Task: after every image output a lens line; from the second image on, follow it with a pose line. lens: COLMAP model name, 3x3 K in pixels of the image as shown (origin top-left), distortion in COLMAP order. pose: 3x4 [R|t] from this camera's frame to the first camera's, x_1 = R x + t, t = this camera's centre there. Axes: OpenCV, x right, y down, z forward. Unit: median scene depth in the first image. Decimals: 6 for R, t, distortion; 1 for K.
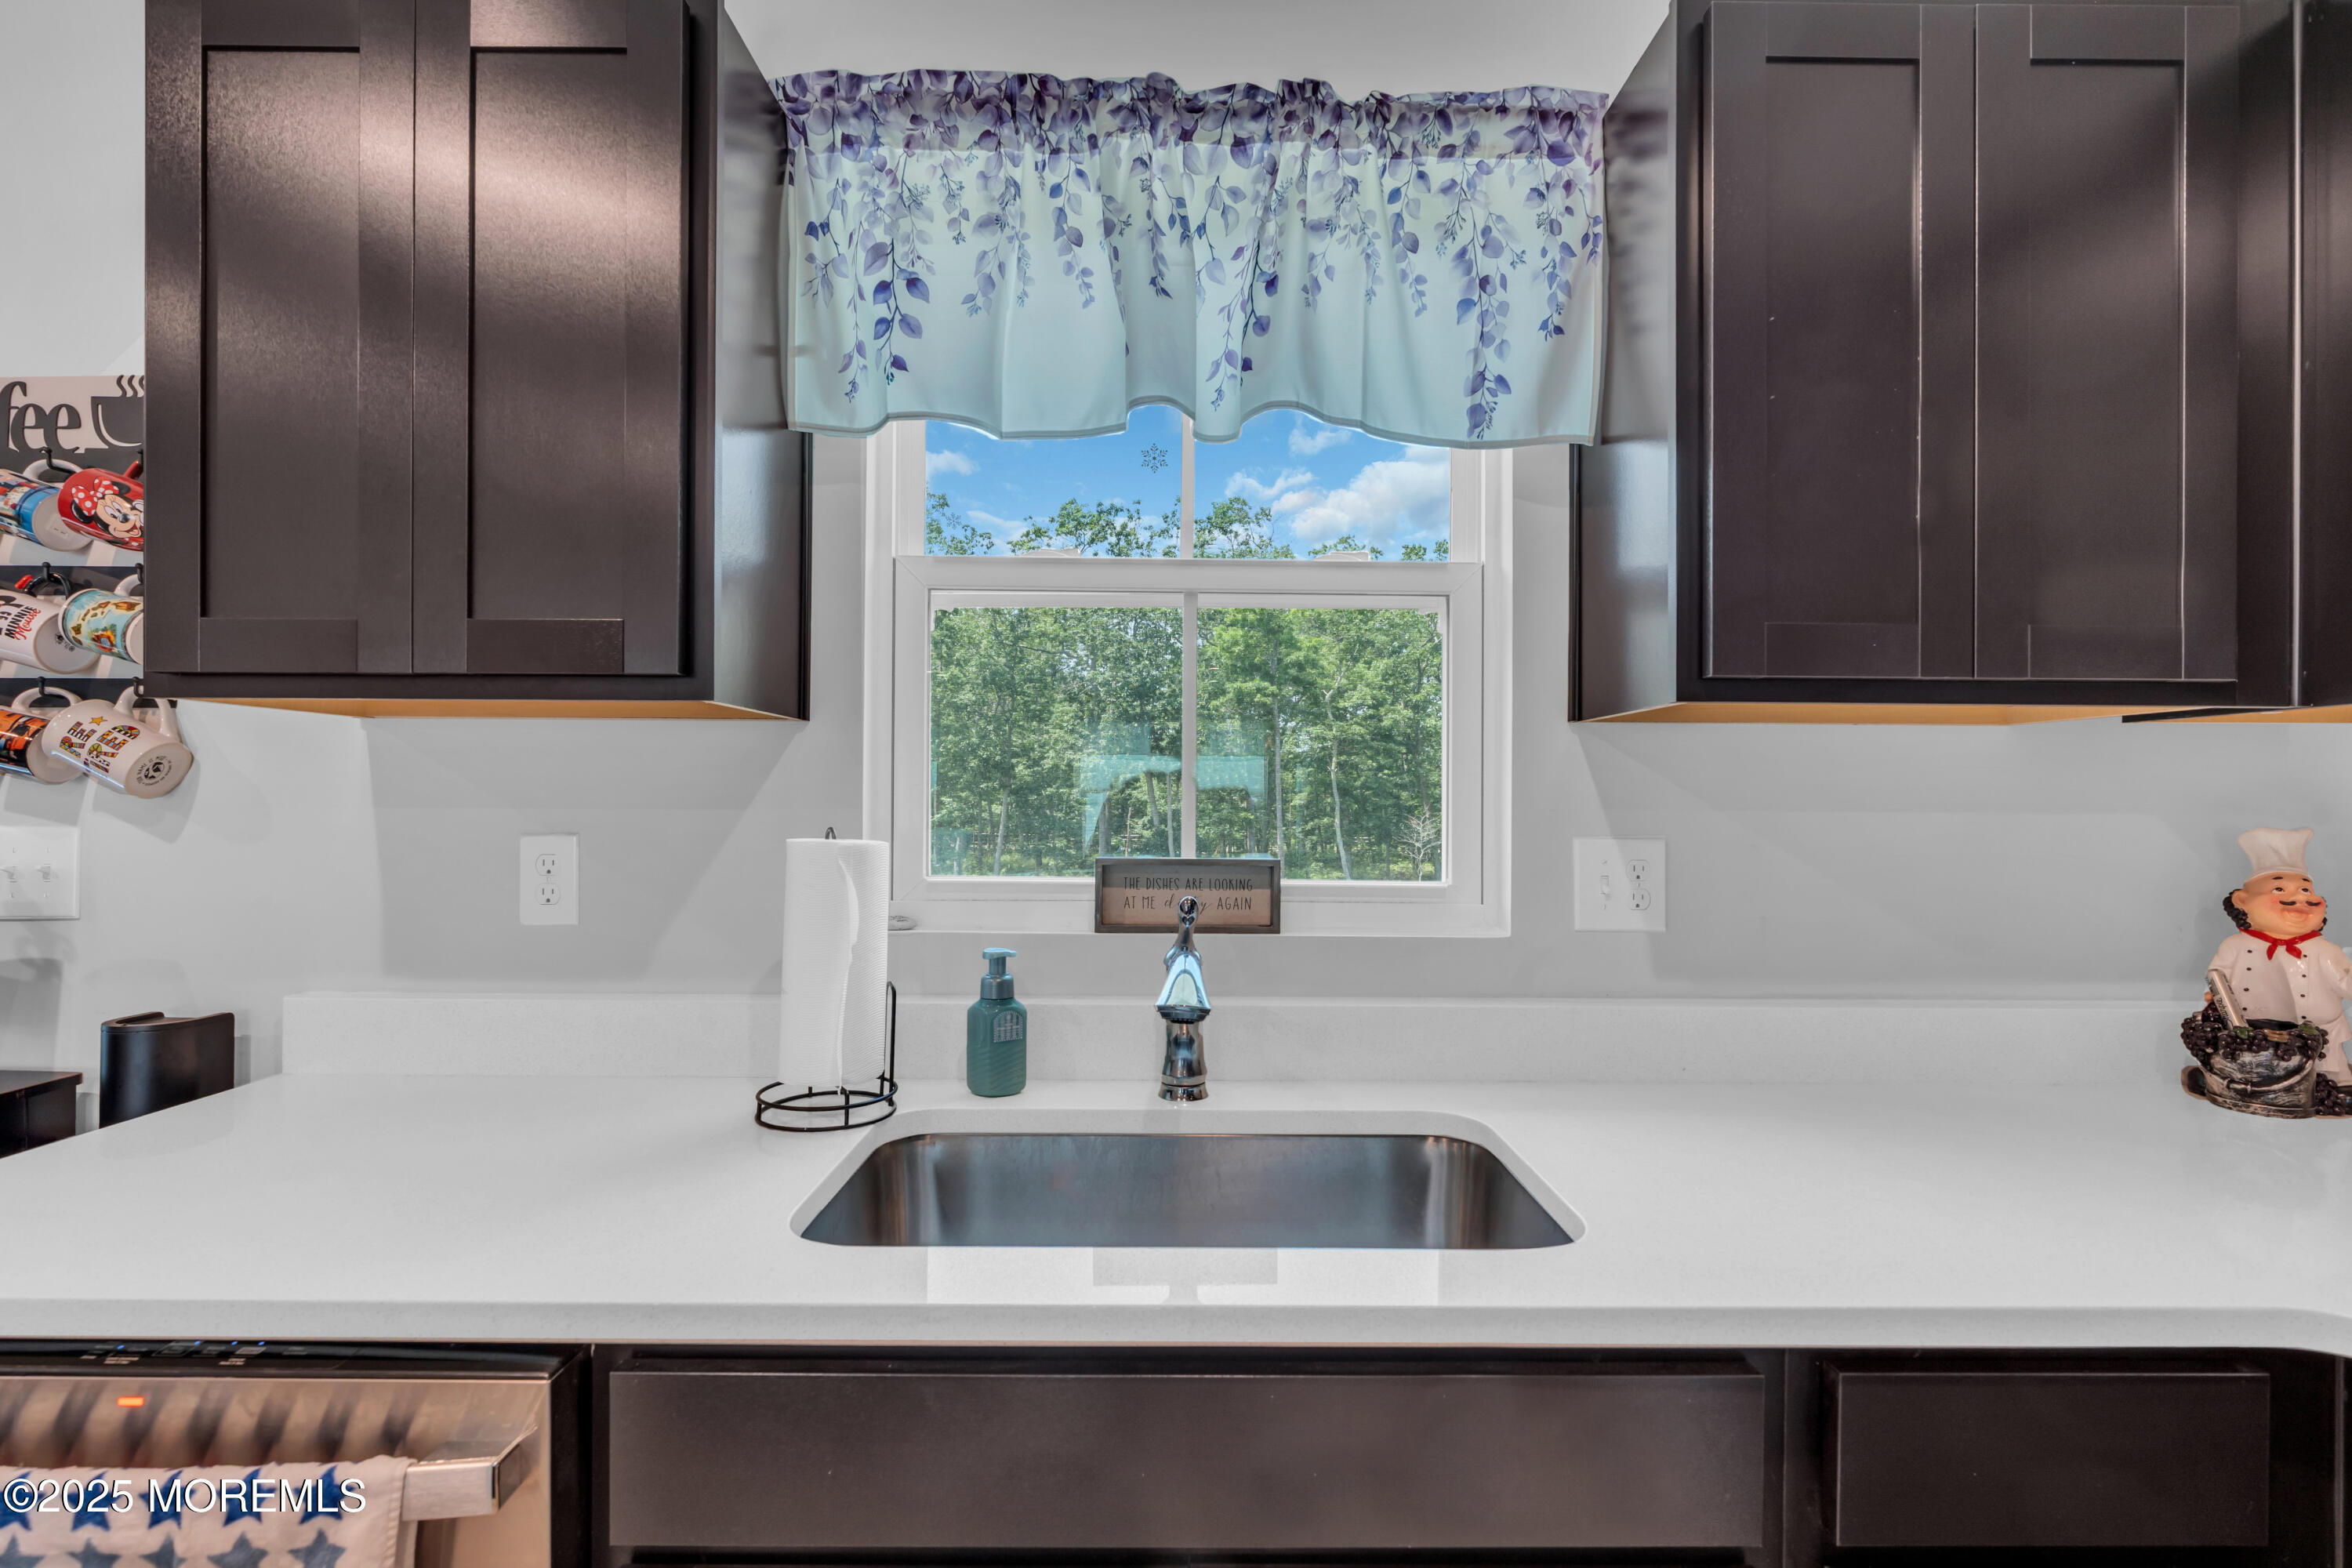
lens RADIAL K [[1037.3, 0, 1176.2], [0, 1037.3, 799.7], [0, 0, 1]] dist [-0.006233, -0.000023]
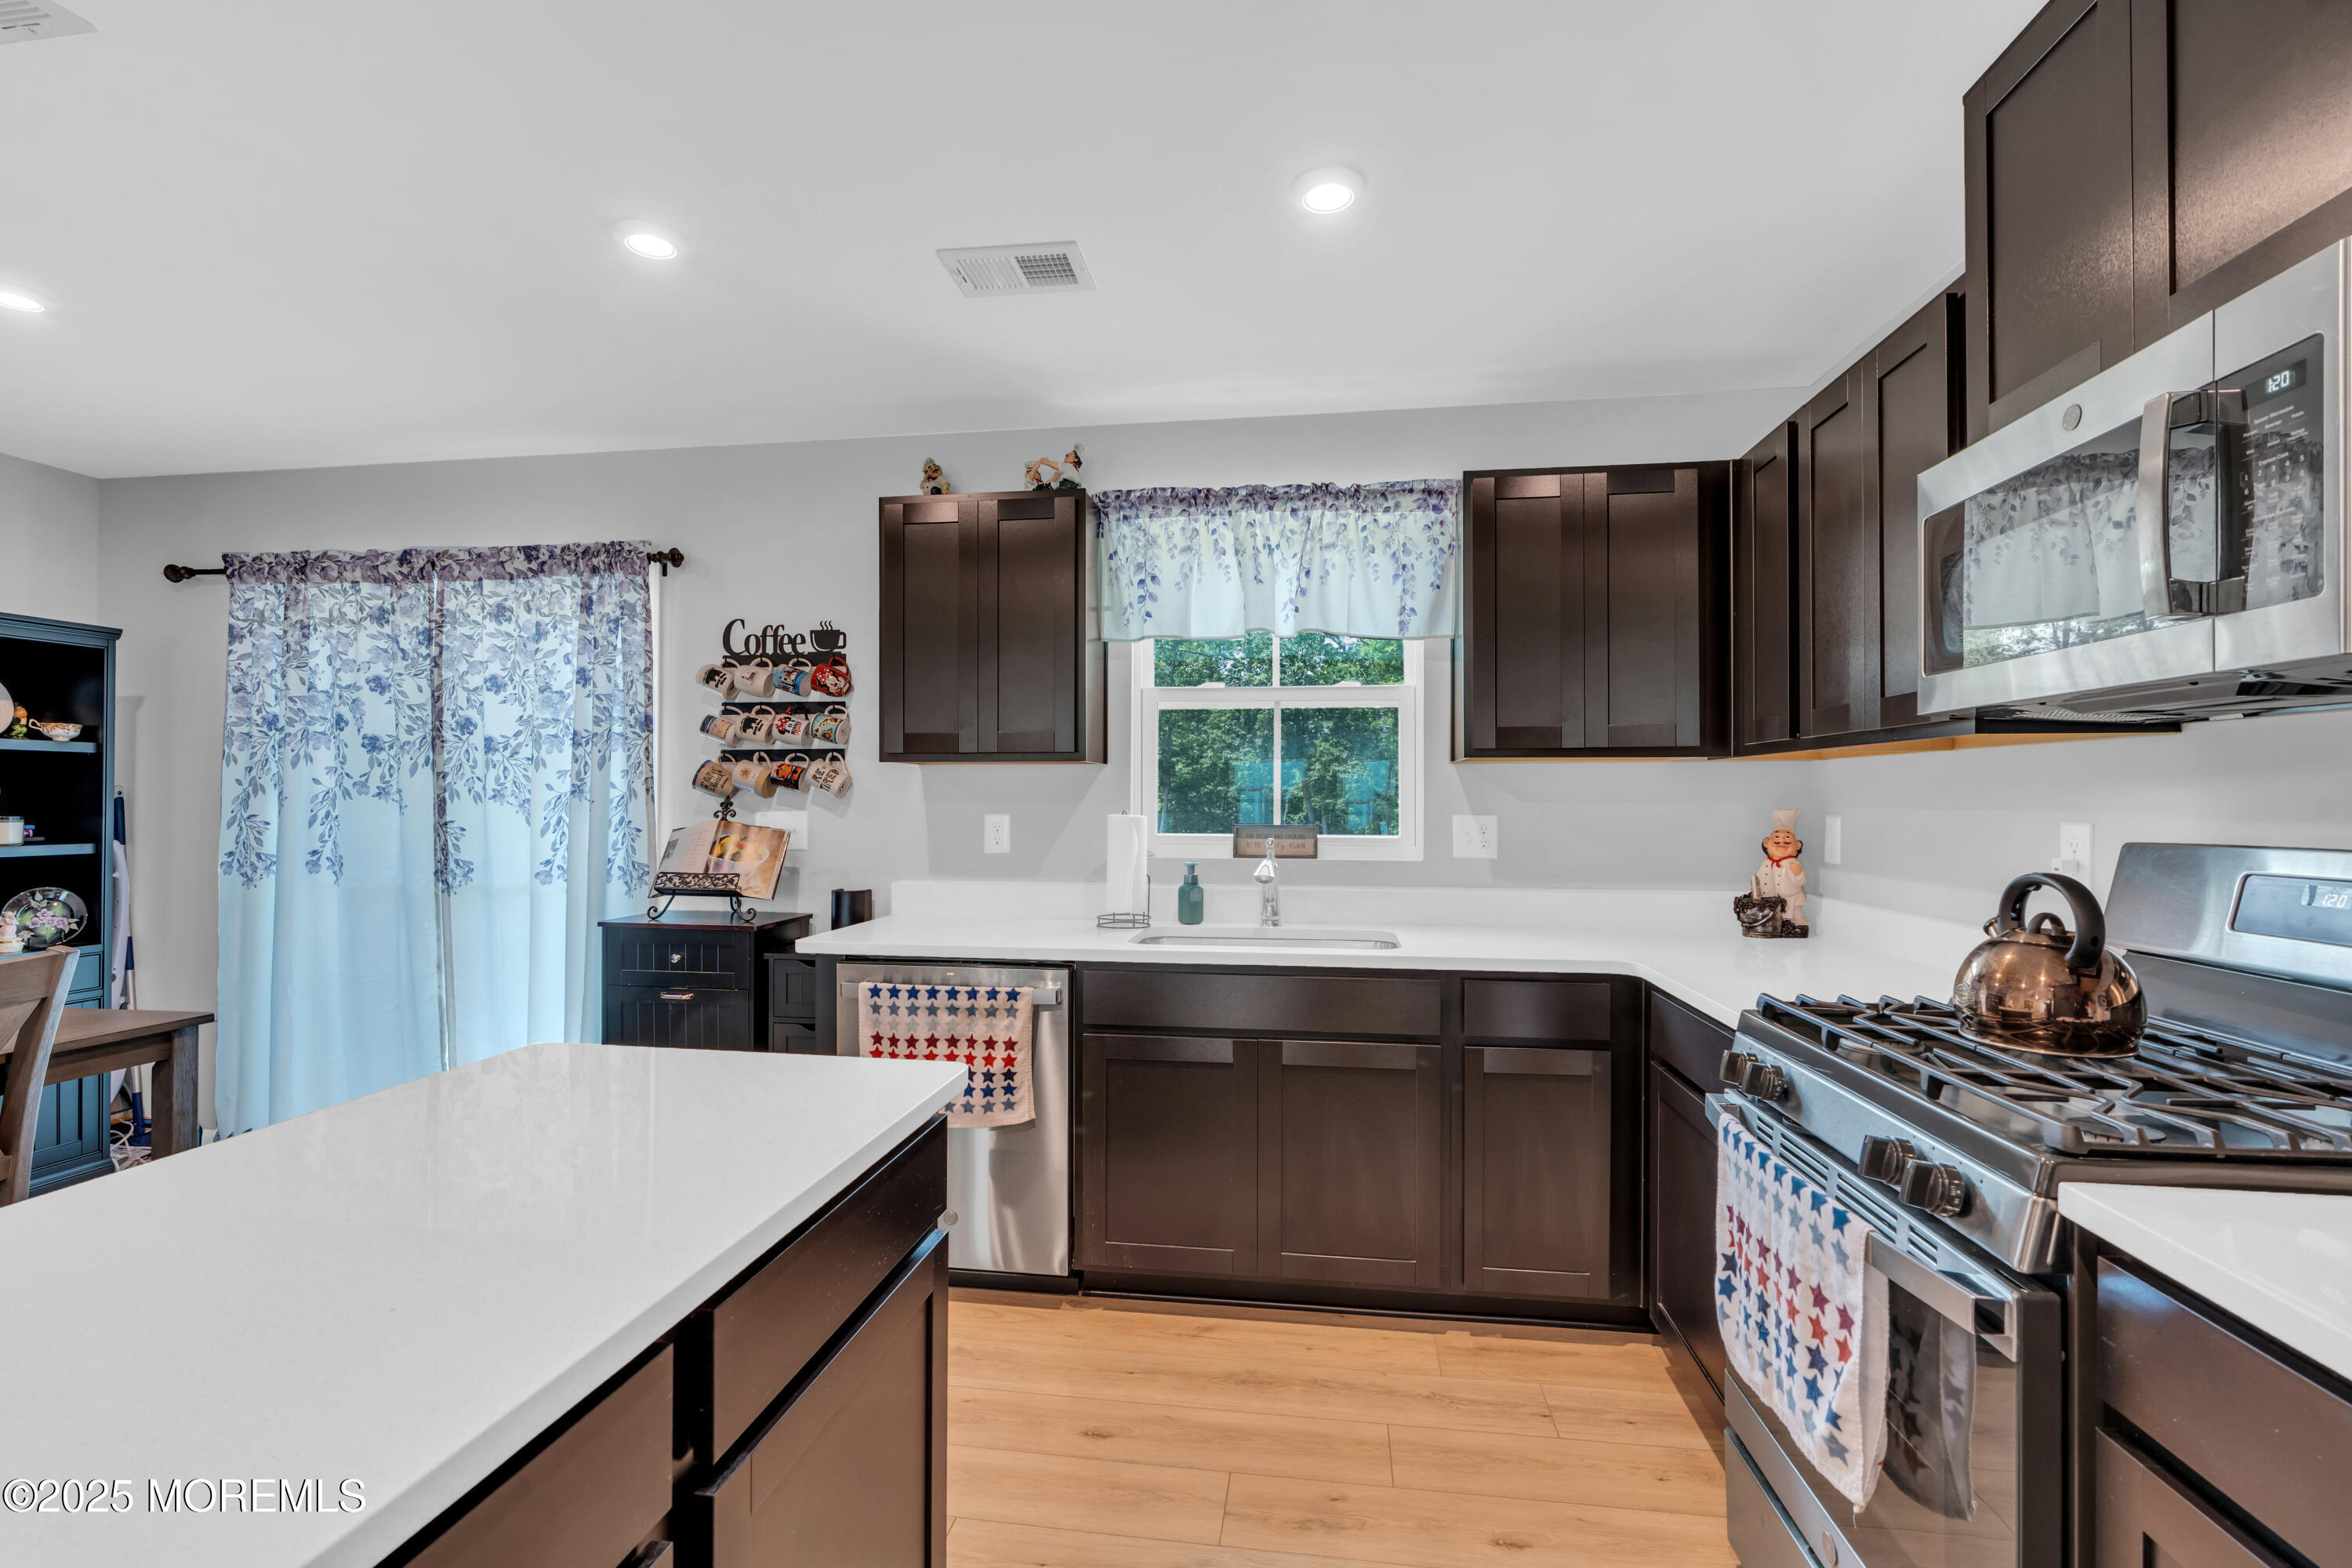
lens RADIAL K [[1051.2, 0, 1168.1], [0, 1051.2, 787.9], [0, 0, 1]] dist [-0.025410, 0.007506]
pose [[0.987356, -0.006135, -0.158399, 0.150275], [0.004877, 0.999953, -0.008327, -0.004088], [0.158442, 0.007449, 0.987340, -1.325863]]
